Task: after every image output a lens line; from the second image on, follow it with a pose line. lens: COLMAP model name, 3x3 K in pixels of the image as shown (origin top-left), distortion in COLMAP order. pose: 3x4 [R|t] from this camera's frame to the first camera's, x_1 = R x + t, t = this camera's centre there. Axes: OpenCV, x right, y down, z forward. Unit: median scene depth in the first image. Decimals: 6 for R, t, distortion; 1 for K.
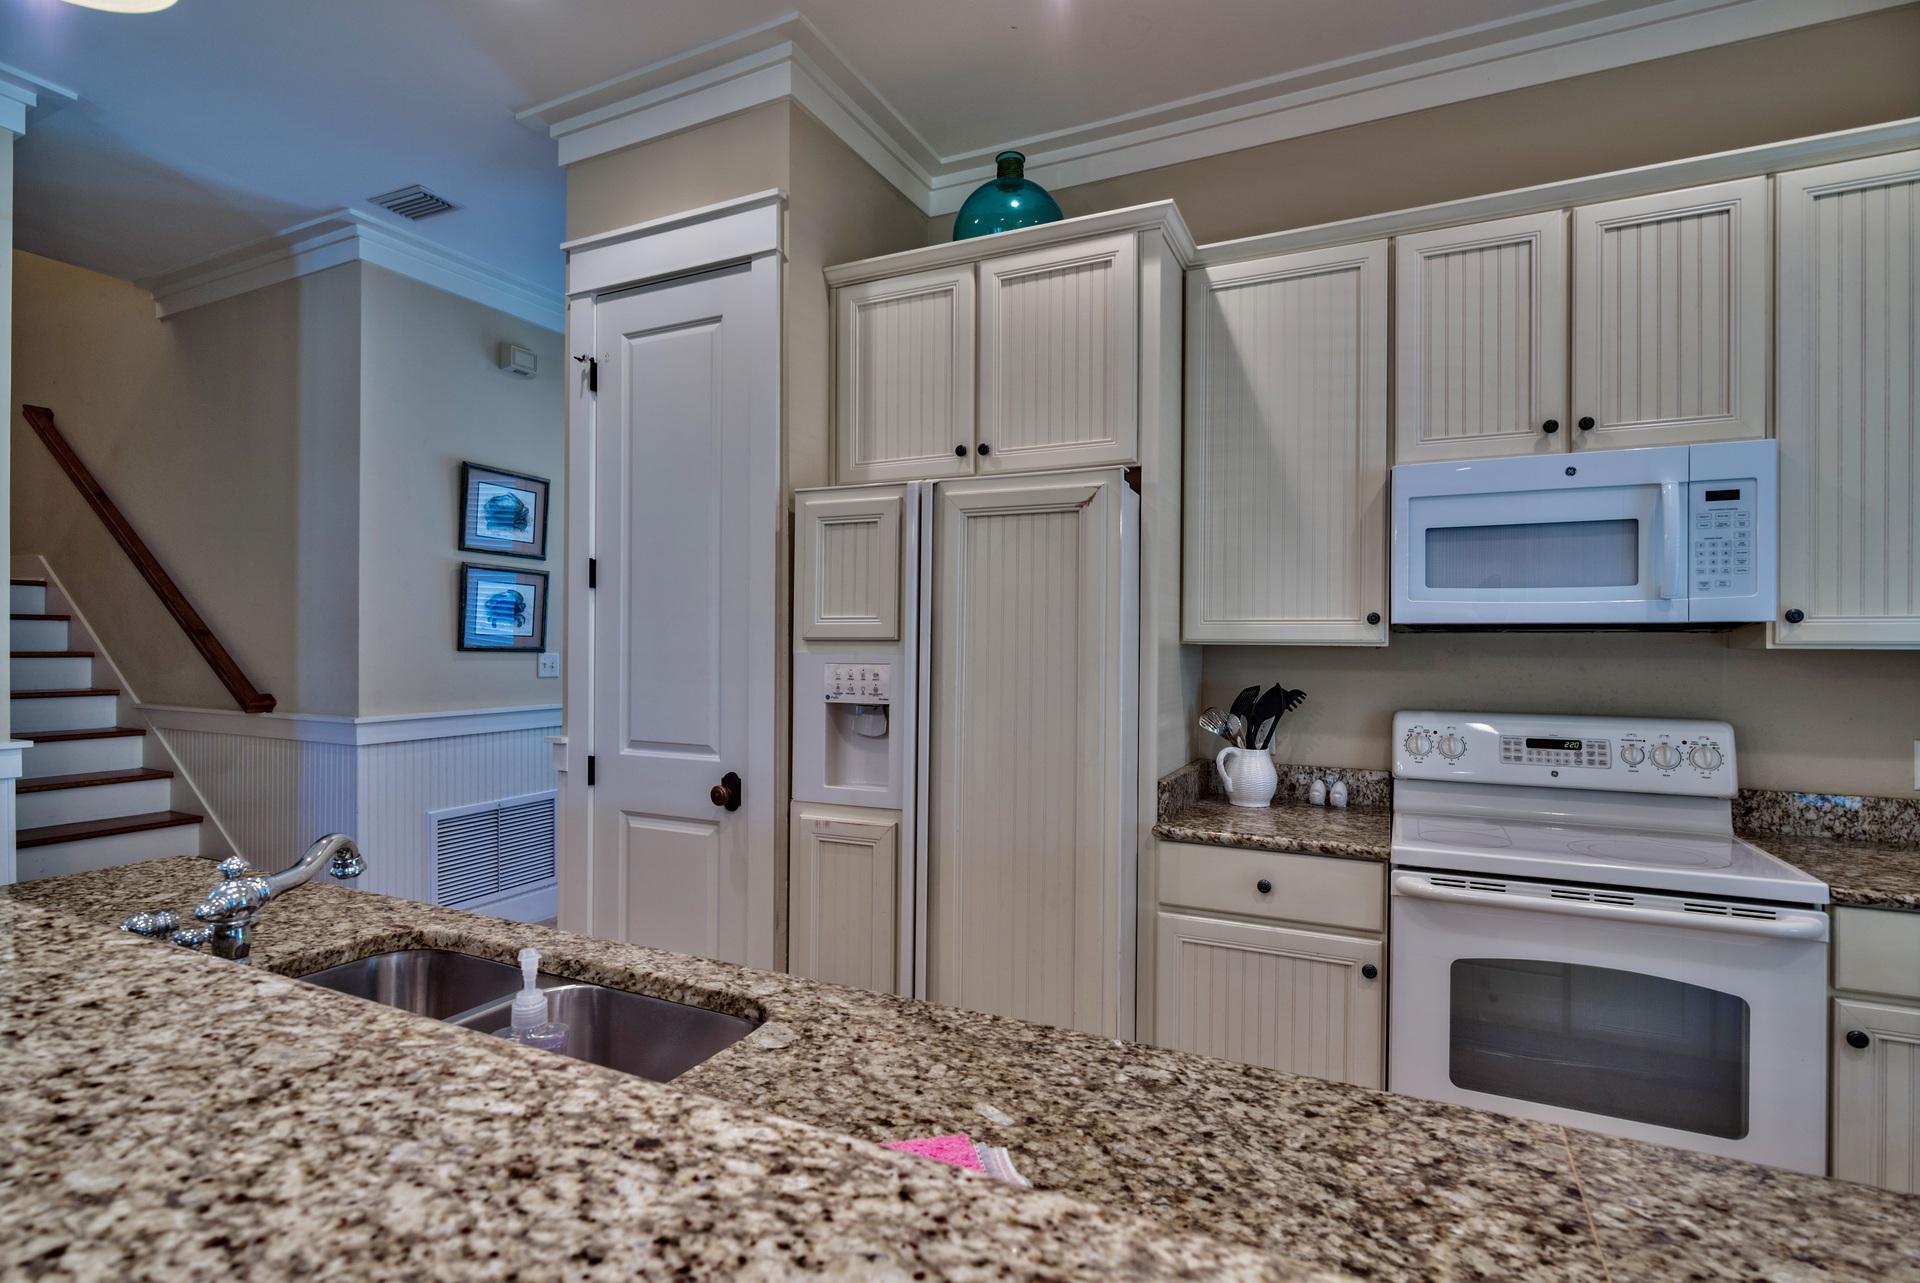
lens RADIAL K [[935.9, 0, 926.2], [0, 935.9, 649.7], [0, 0, 1]] dist [-0.003423, -0.003948]
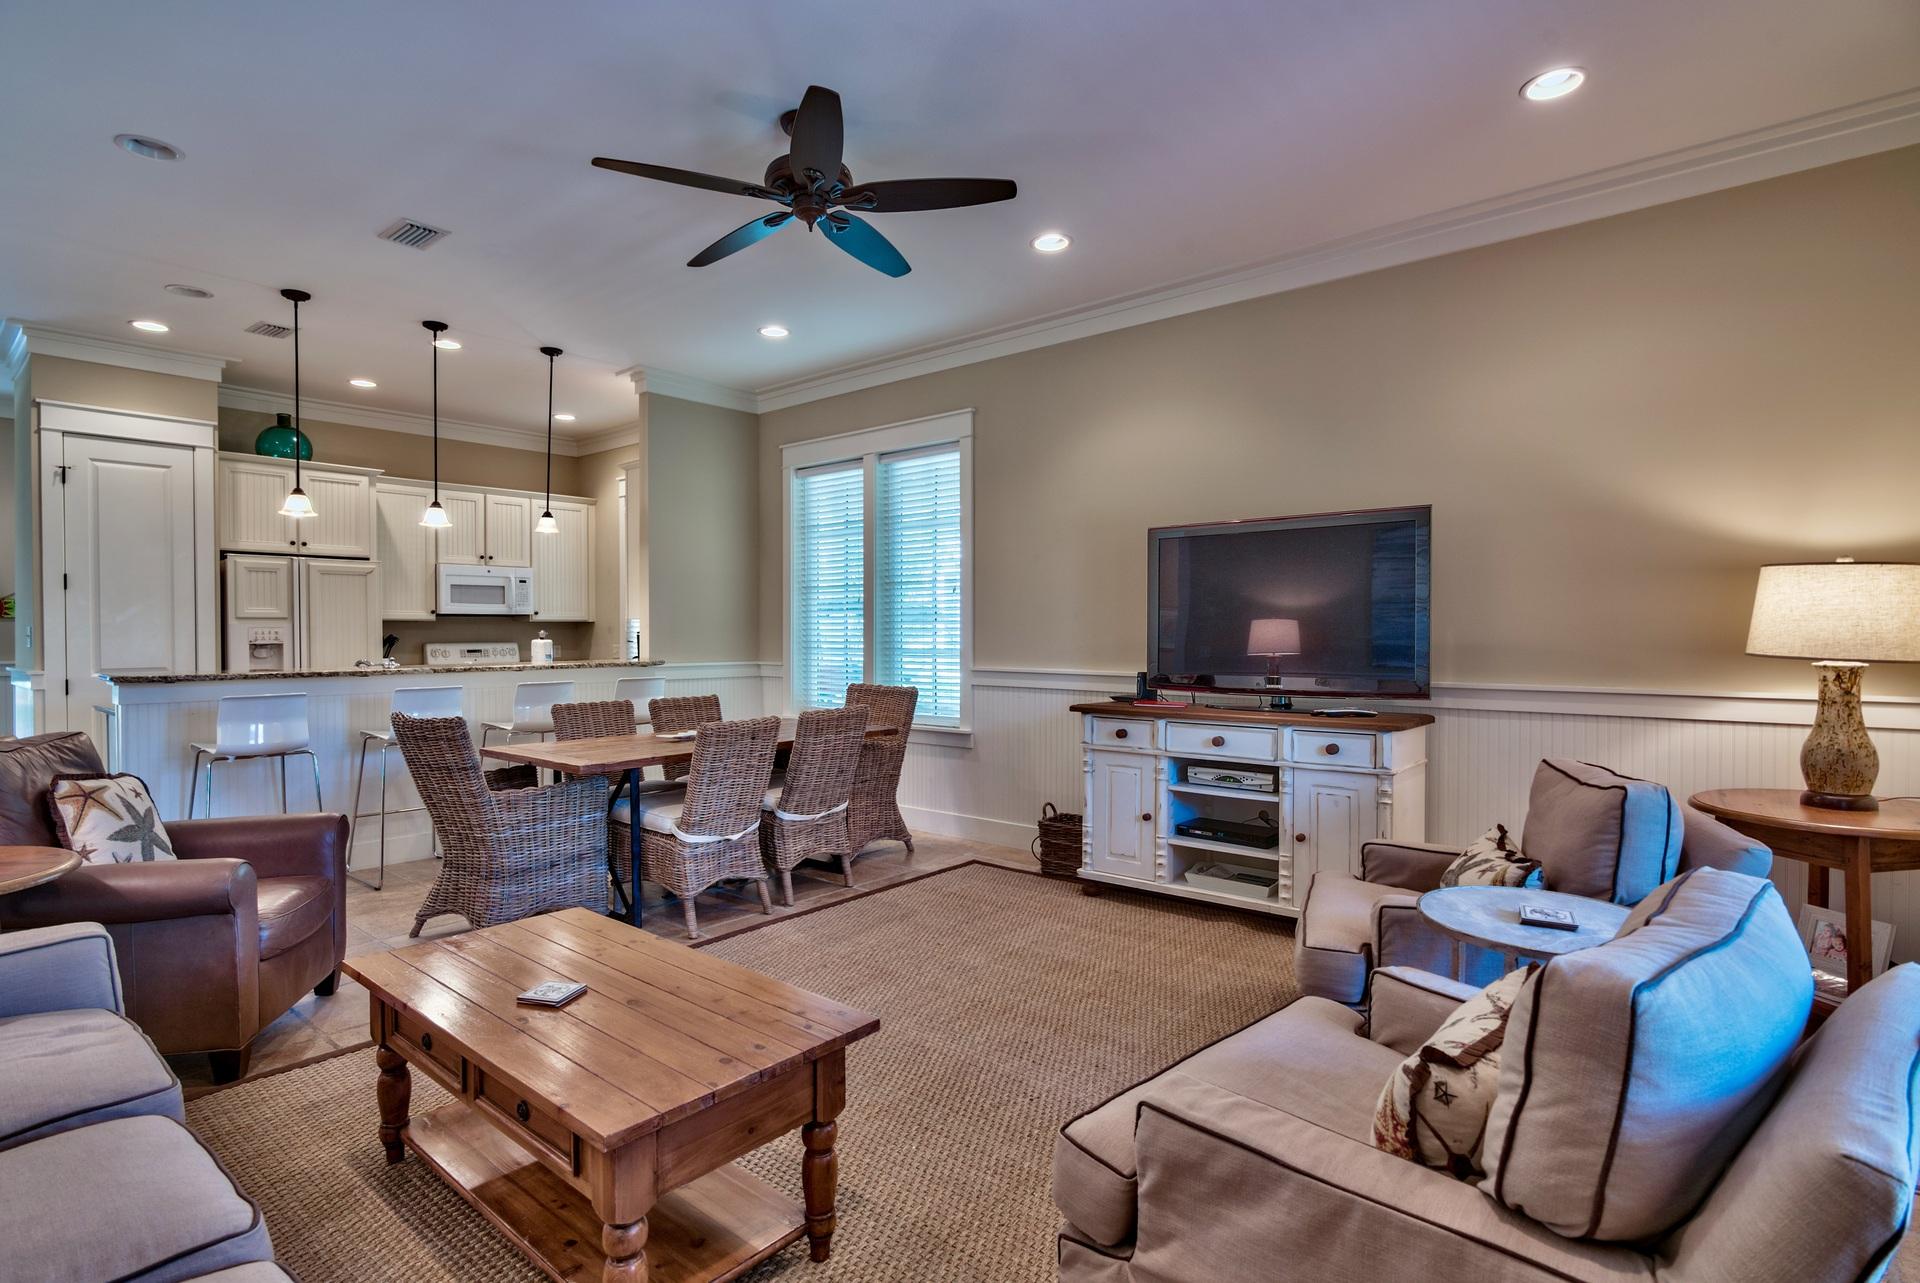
lens RADIAL K [[935.9, 0, 956.6], [0, 935.9, 646.1], [0, 0, 1]] dist [-0.003423, -0.003948]
pose [[0.233716, -0.024821, 0.971988, -2.025393], [0.005425, 0.999692, 0.024224, 0.013843], [-0.972290, -0.000388, 0.233779, -1.343687]]
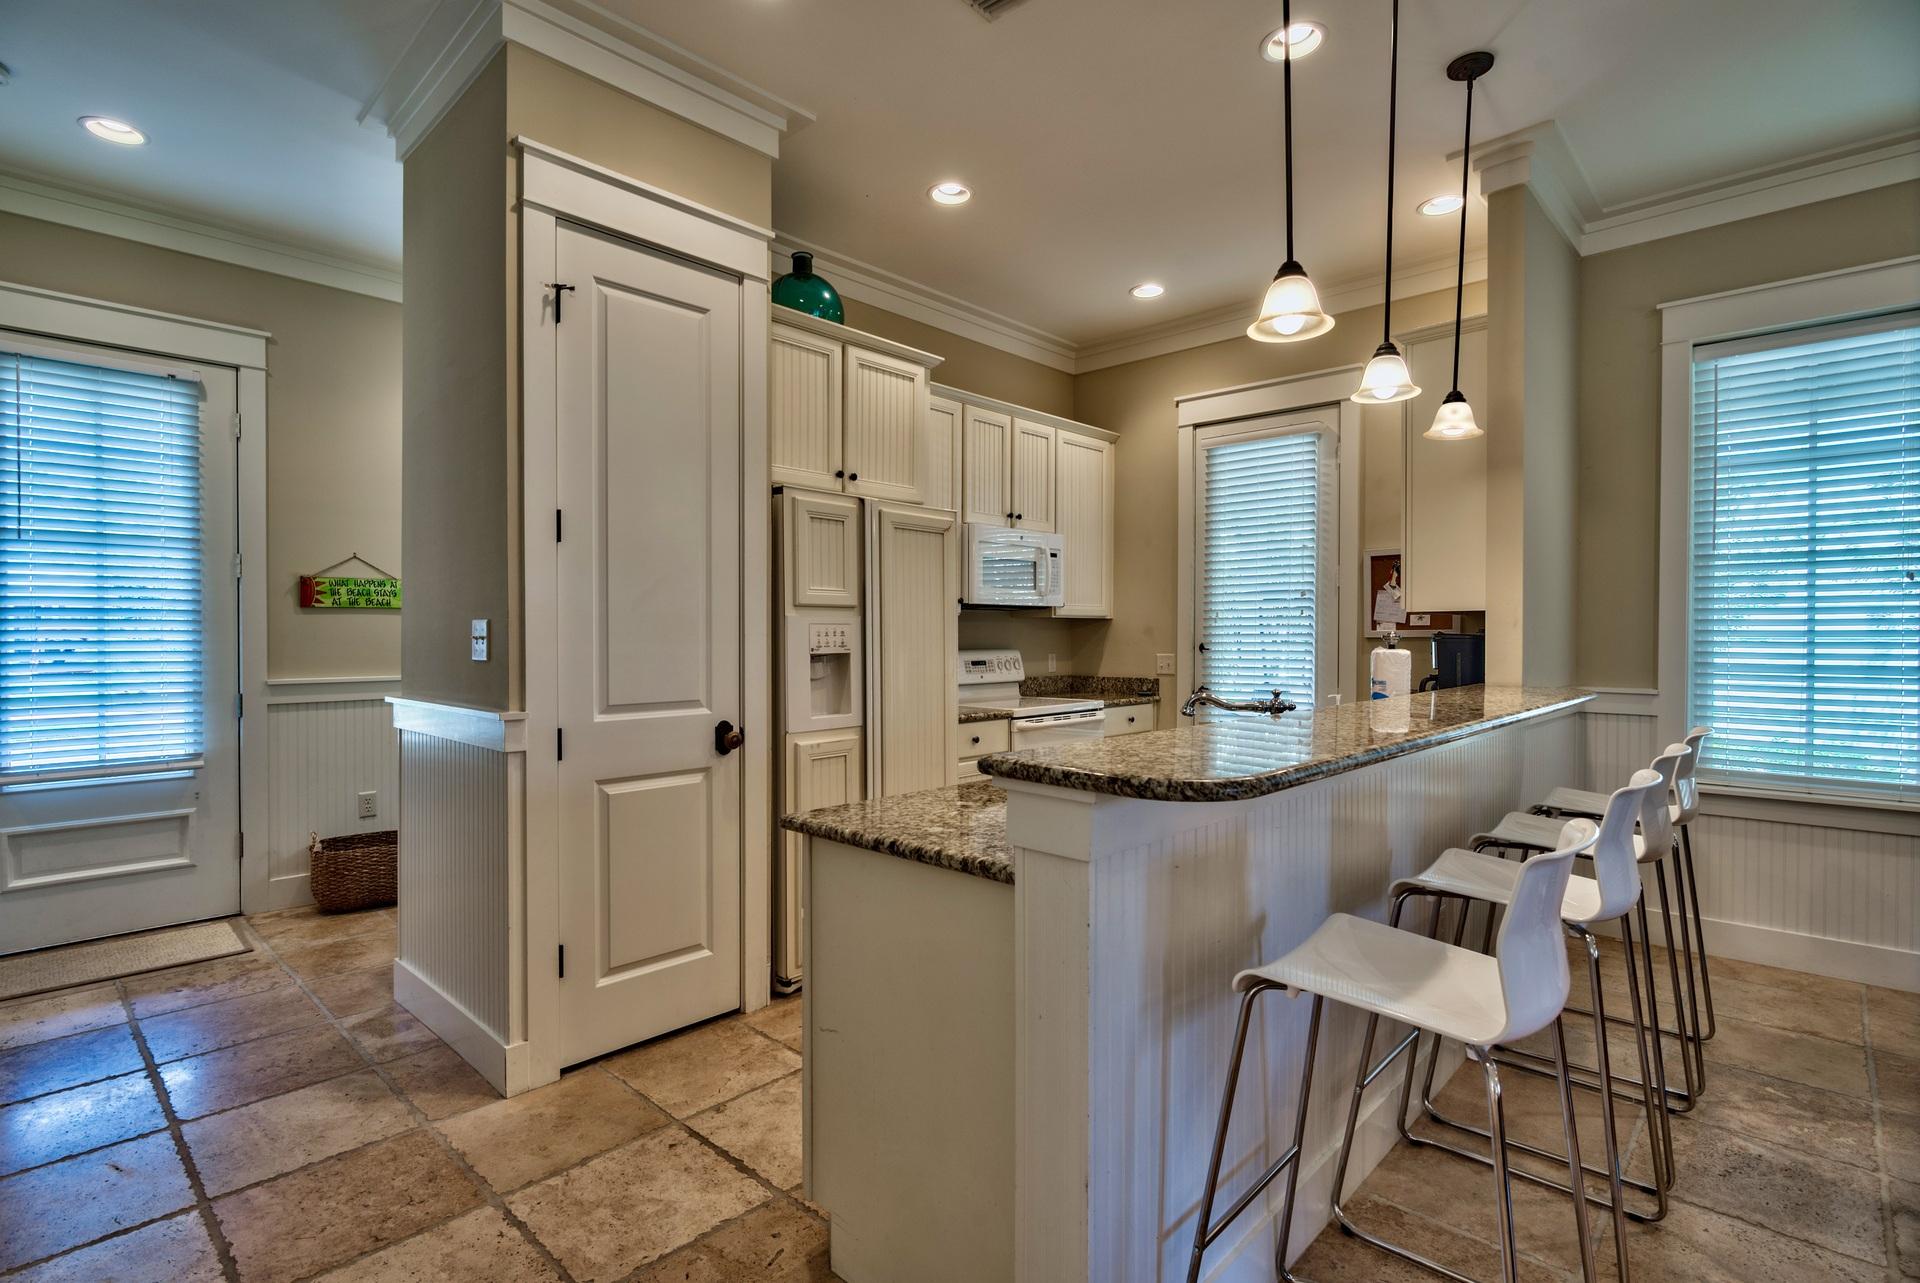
lens RADIAL K [[935.9, 0, 969.1], [0, 935.9, 651.0], [0, 0, 1]] dist [-0.003423, -0.003948]
pose [[0.276084, -0.025228, 0.960802, -1.297280], [0.003815, 0.999676, 0.025153, 0.020397], [-0.961126, -0.003279, 0.276091, 0.428045]]
